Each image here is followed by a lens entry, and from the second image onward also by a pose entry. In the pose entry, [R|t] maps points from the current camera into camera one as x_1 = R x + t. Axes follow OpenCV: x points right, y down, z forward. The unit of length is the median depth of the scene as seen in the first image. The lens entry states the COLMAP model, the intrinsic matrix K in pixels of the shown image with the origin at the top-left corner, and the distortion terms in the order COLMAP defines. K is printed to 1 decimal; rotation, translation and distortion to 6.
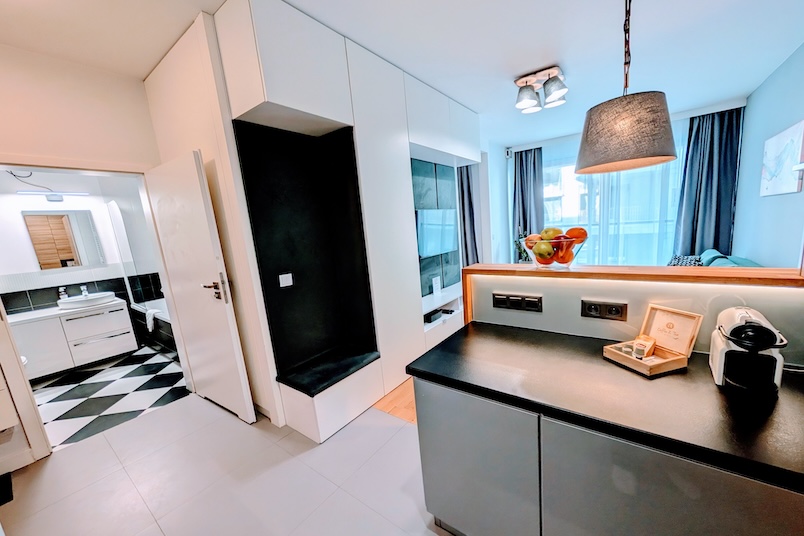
lens RADIAL K [[303.4, 0, 407.8], [0, 303.4, 277.0], [0, 0, 1]] dist [-0.003679, 0.000278]
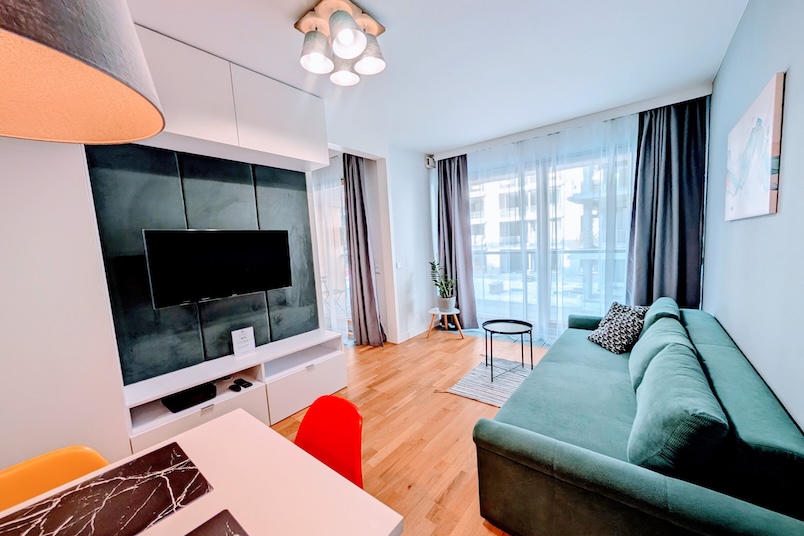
lens RADIAL K [[303.4, 0, 408.7], [0, 303.4, 274.3], [0, 0, 1]] dist [-0.003679, 0.000278]
pose [[0.999344, 0.027499, -0.023551, 0.554004], [-0.028929, 0.997612, -0.062717, -0.104512], [0.021771, 0.063357, 0.997753, 0.386534]]
